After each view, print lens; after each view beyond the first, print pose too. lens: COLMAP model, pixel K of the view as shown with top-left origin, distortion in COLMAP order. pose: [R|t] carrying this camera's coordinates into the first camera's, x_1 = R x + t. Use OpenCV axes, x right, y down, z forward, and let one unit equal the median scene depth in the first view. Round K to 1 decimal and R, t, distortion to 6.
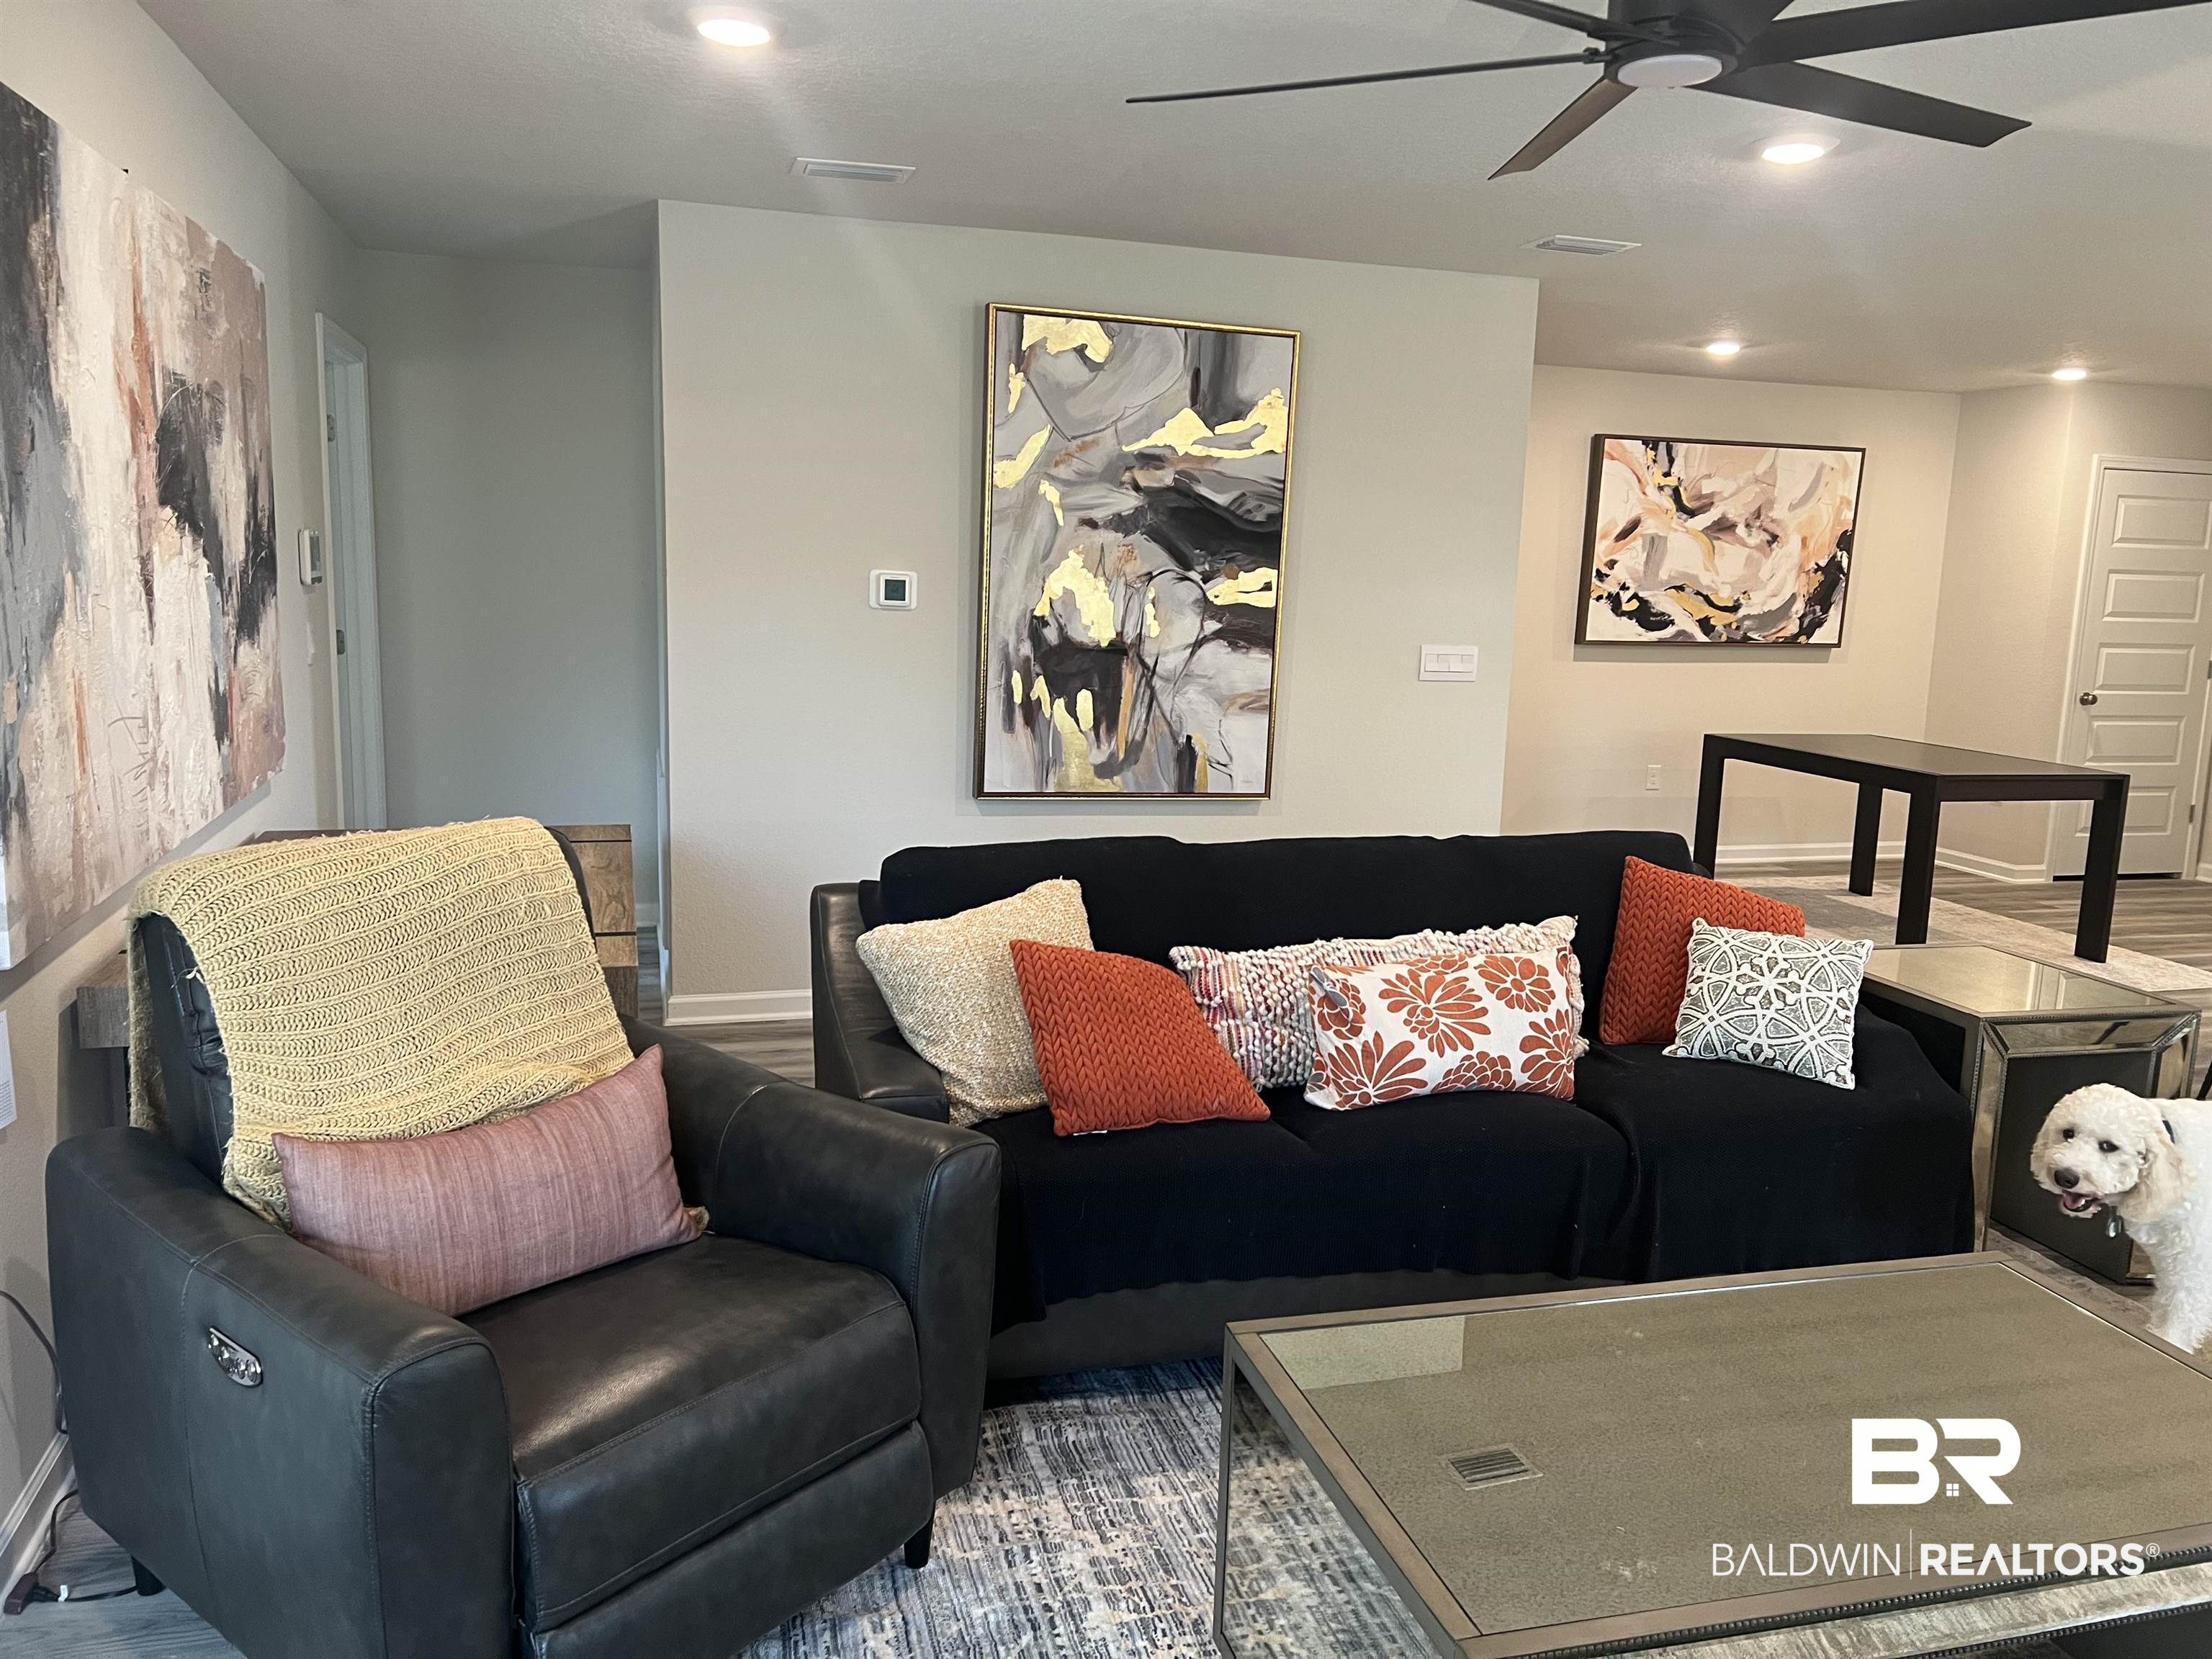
lens RADIAL K [[1674.4, 0, 1100.3], [0, 1674.4, 814.3], [0, 0, 1]] dist [0.094880, -0.100624]
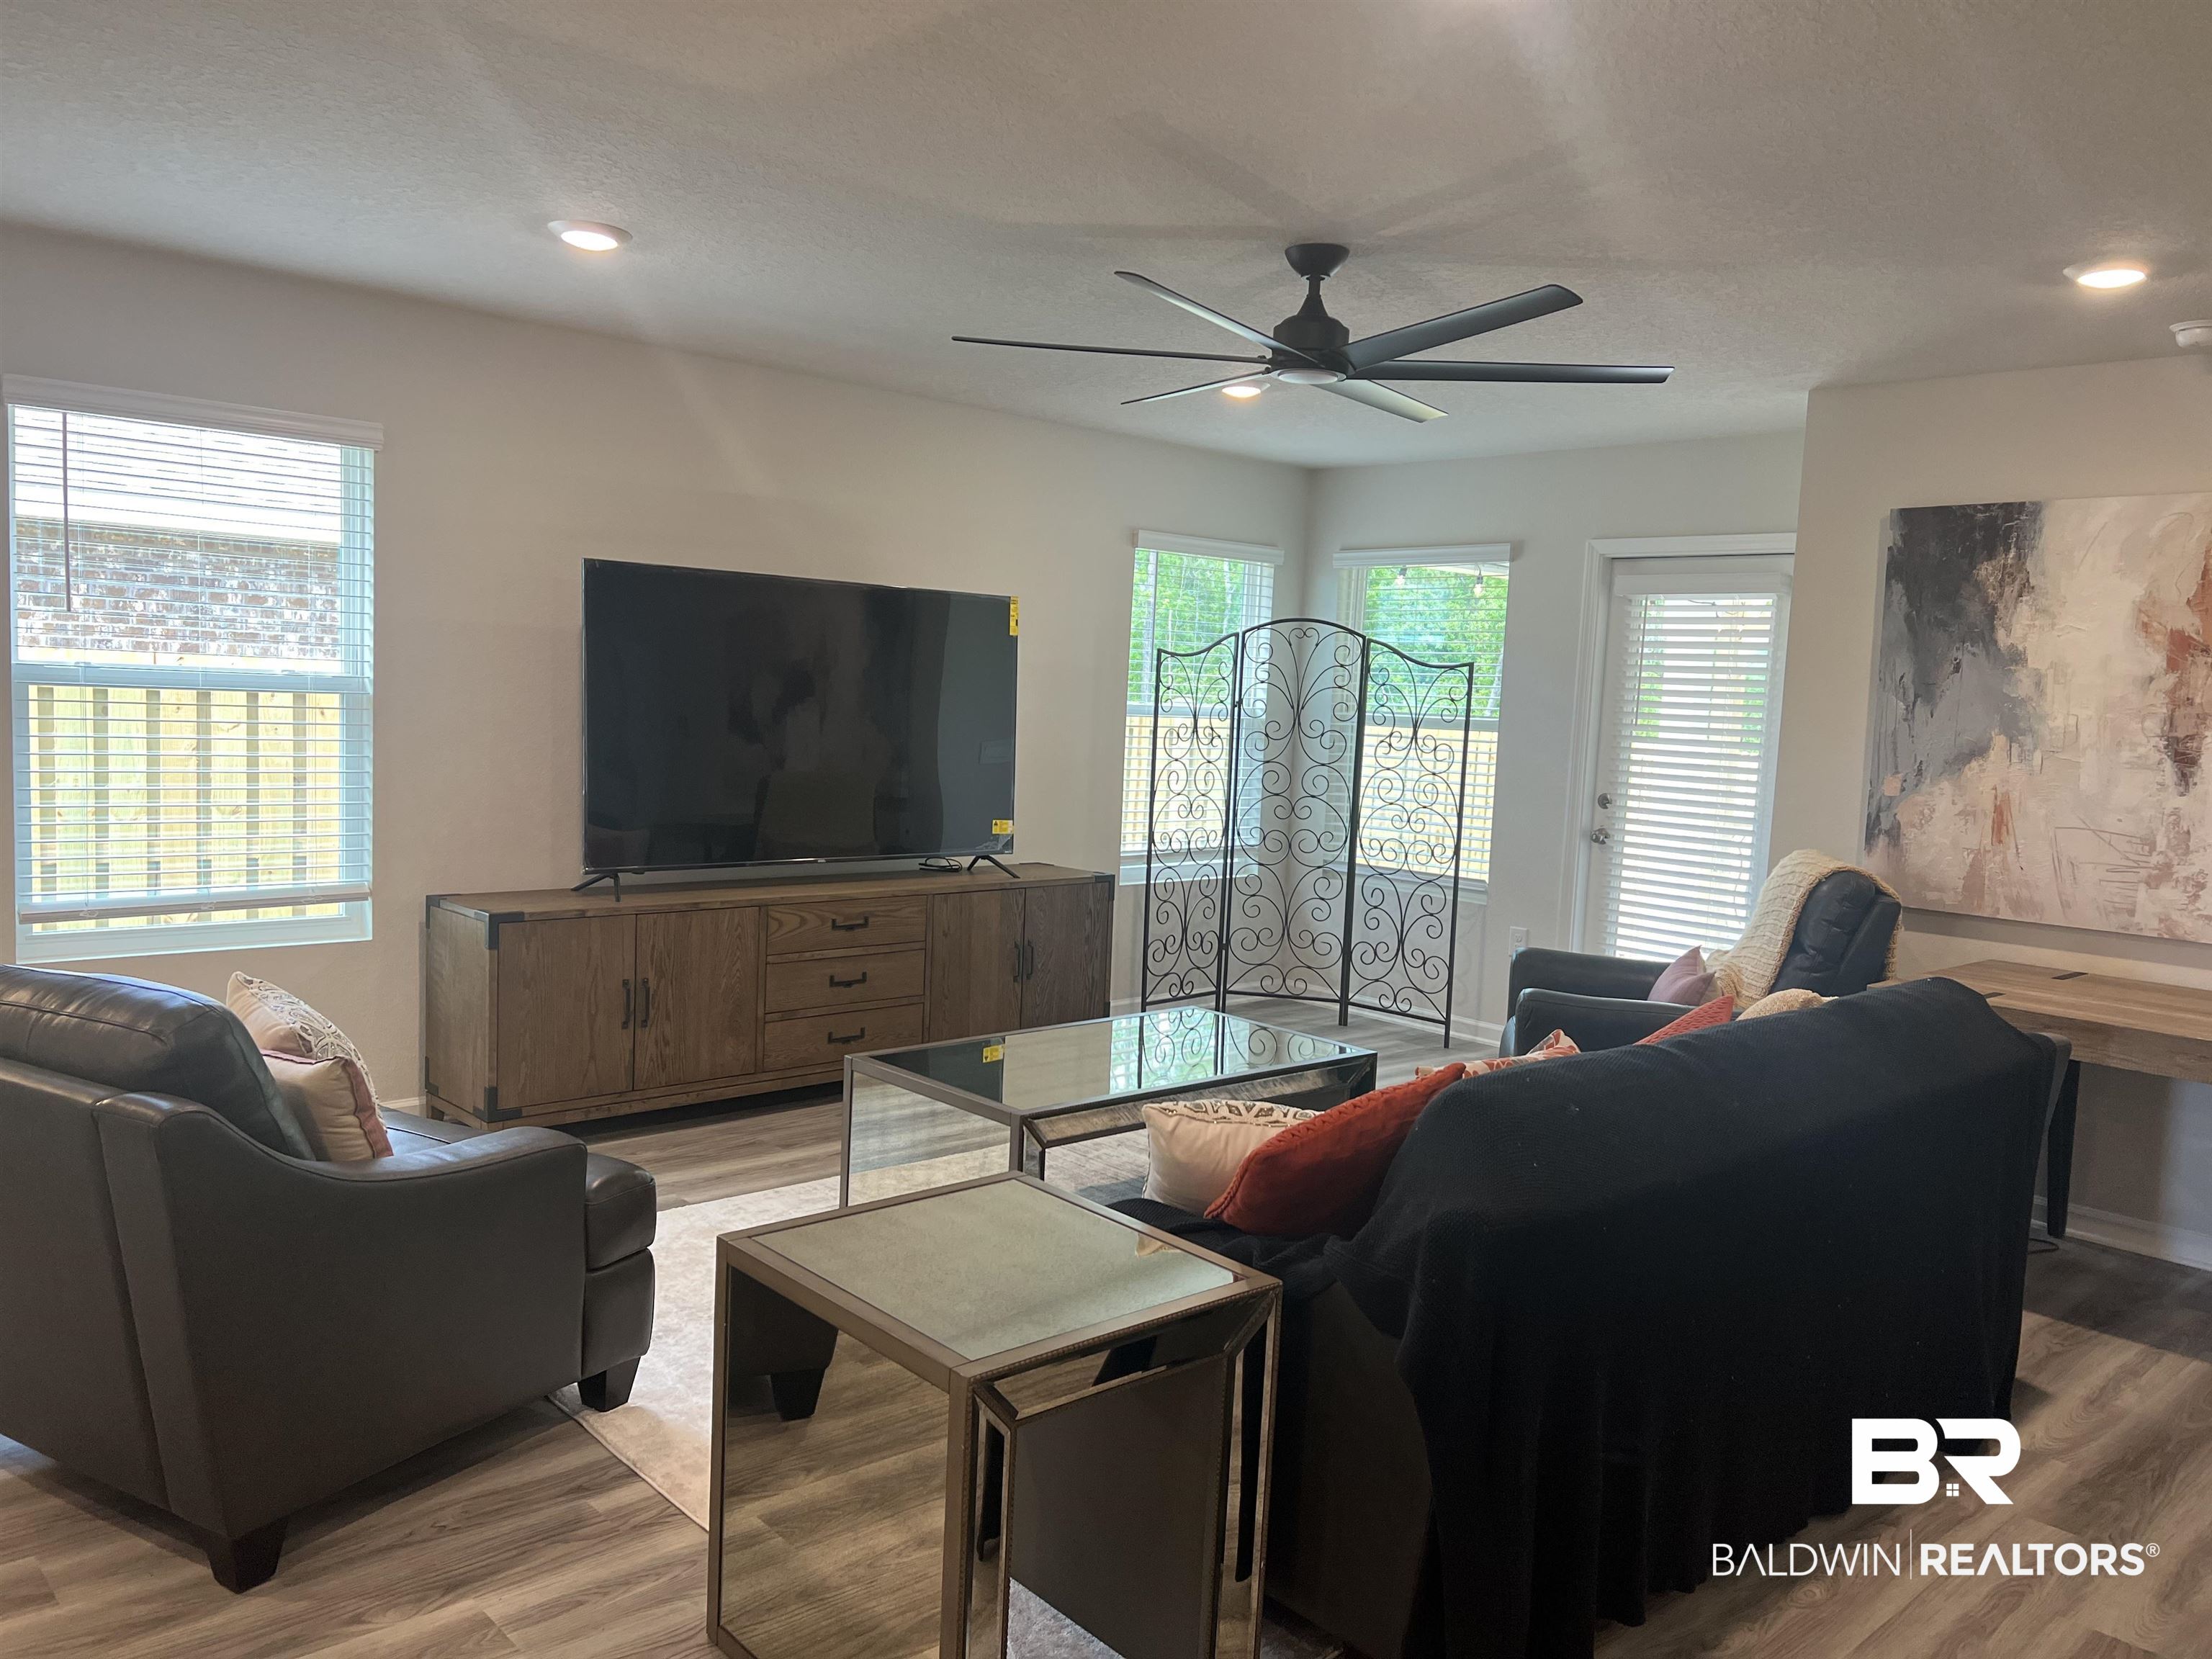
lens RADIAL K [[1638.0, 0, 1113.3], [0, 1638.0, 842.9], [0, 0, 1]] dist [0.077828, -0.073755]
pose [[-0.893753, -0.034787, -0.447209, 0.875544], [-0.145880, 0.965332, 0.216453, -0.223288], [0.424175, 0.258695, -0.867844, 1.758215]]
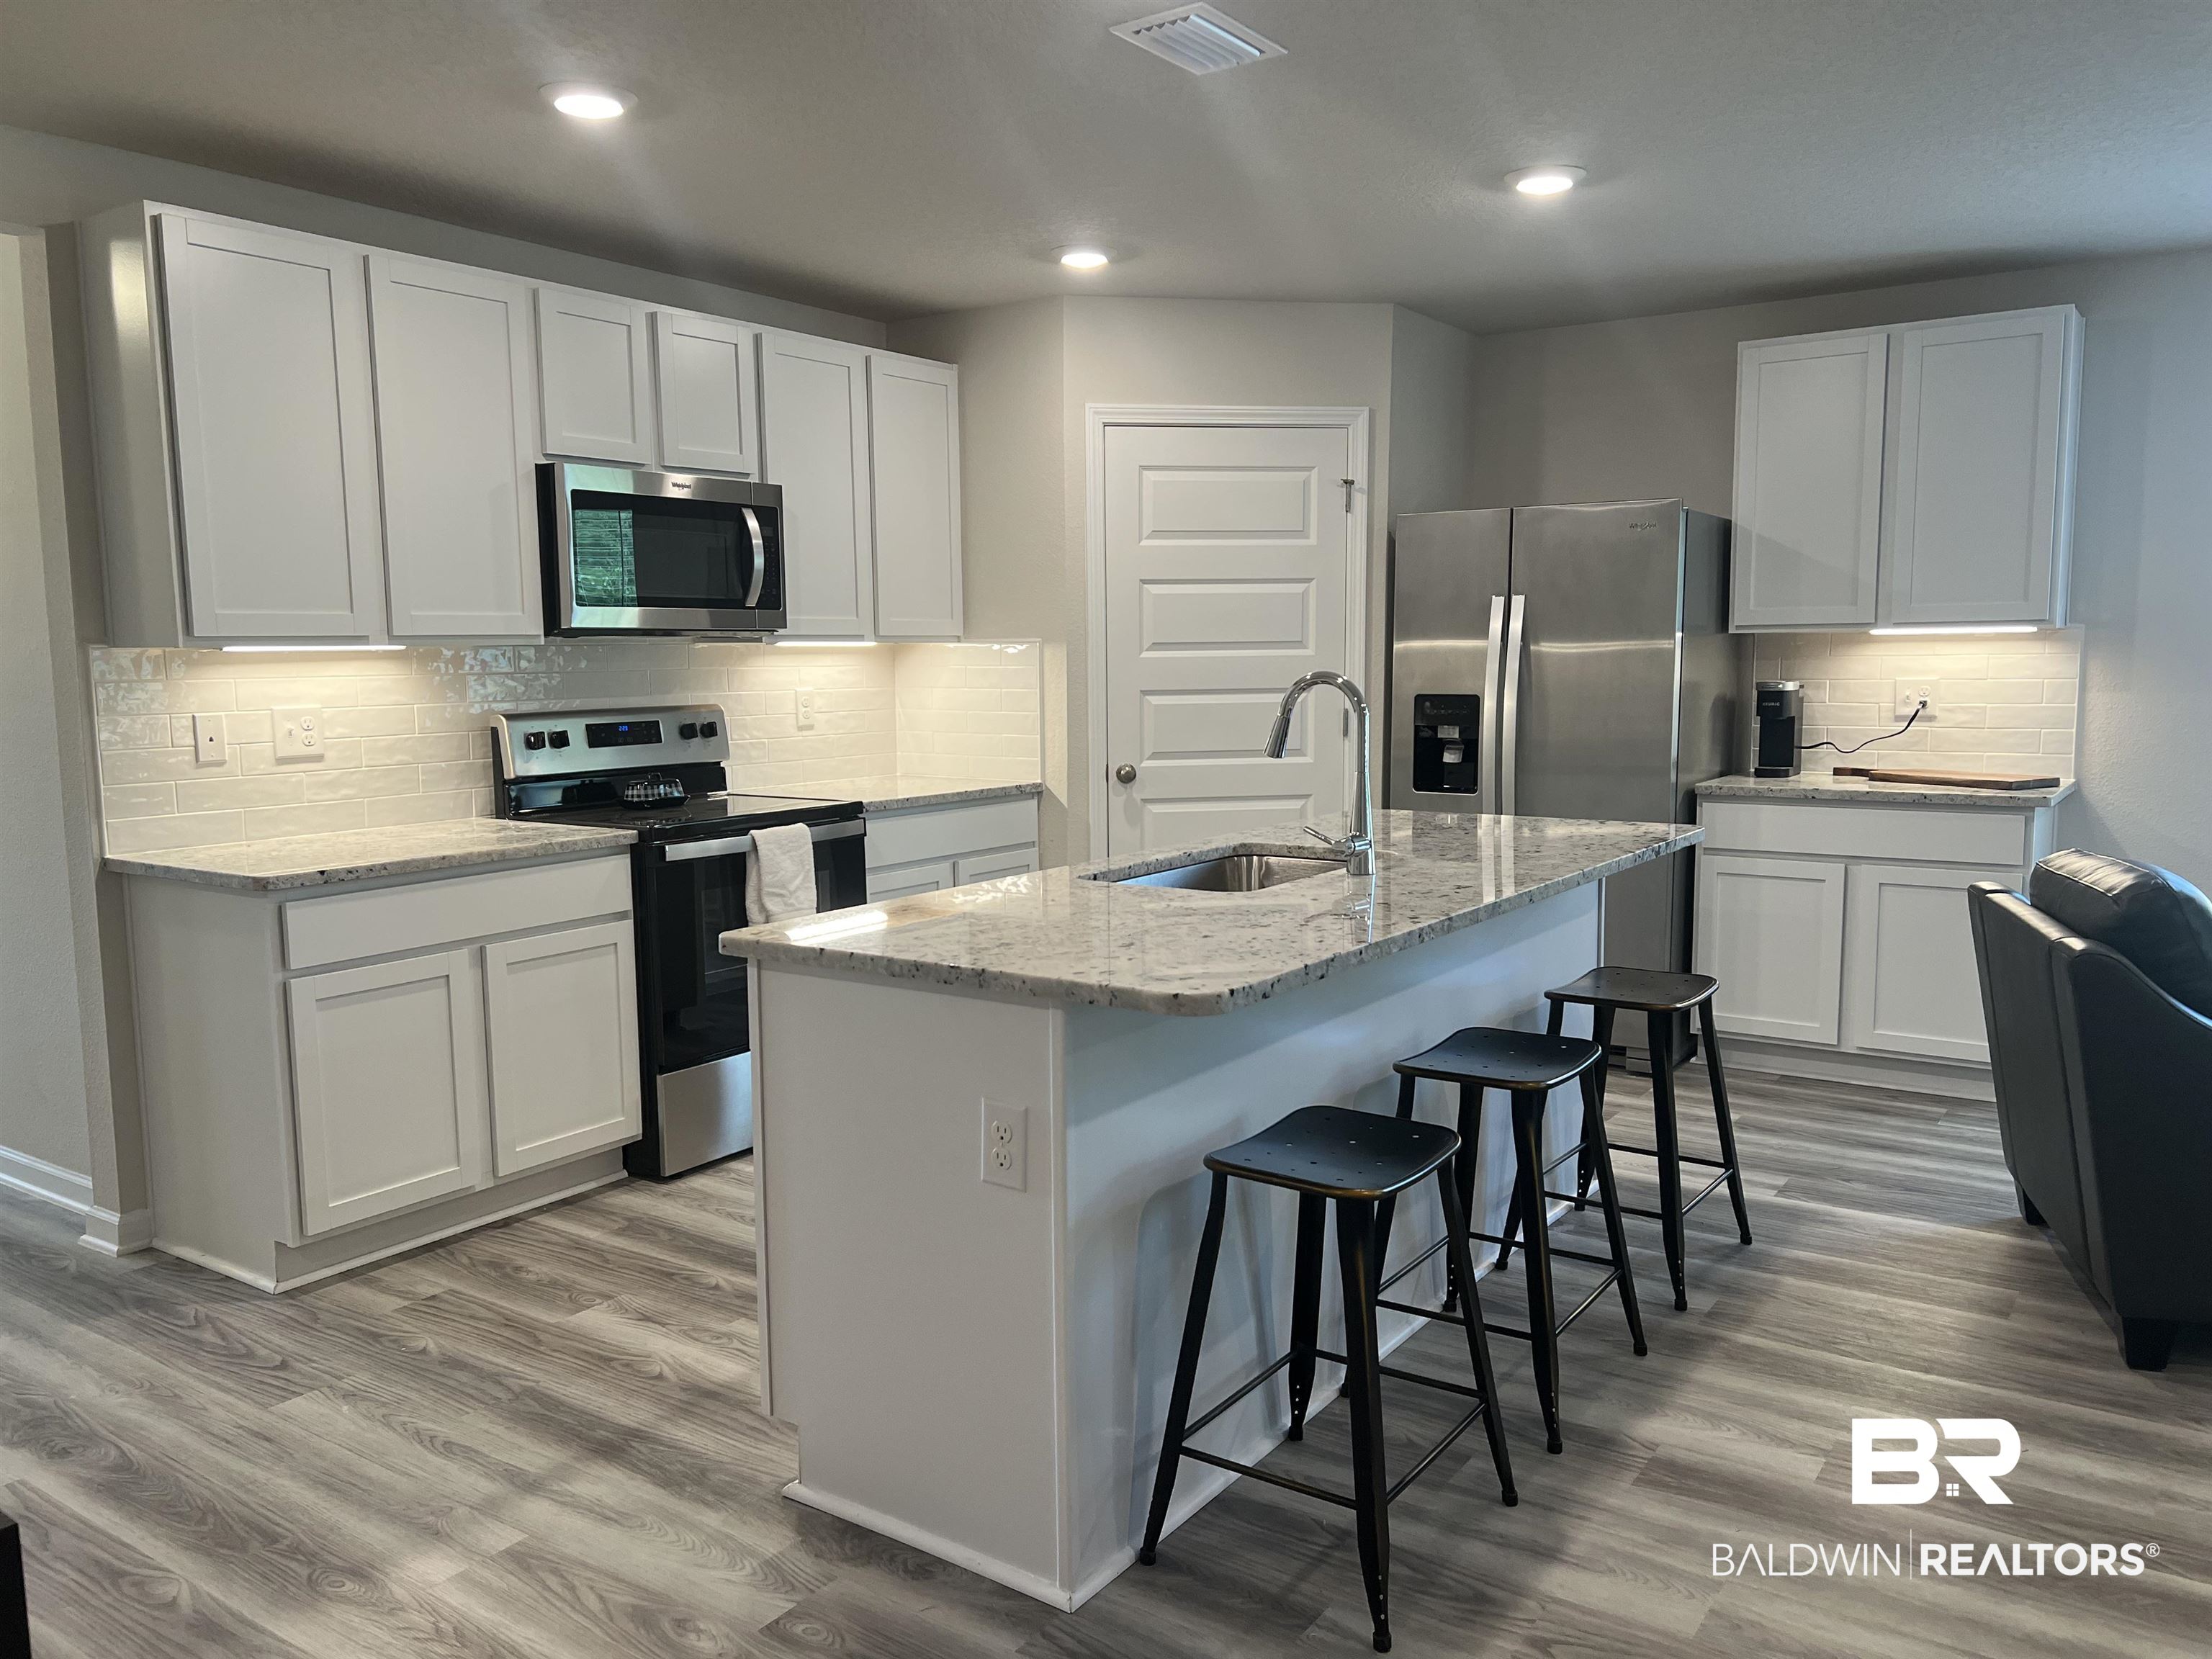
lens RADIAL K [[1674.4, 0, 1100.3], [0, 1674.4, 814.3], [0, 0, 1]] dist [0.094880, -0.100624]
pose [[-0.617372, -0.110627, 0.778854, 0.530682], [0.108542, 0.968614, 0.223618, -0.237779], [-0.779148, 0.222594, -0.585987, 1.942610]]
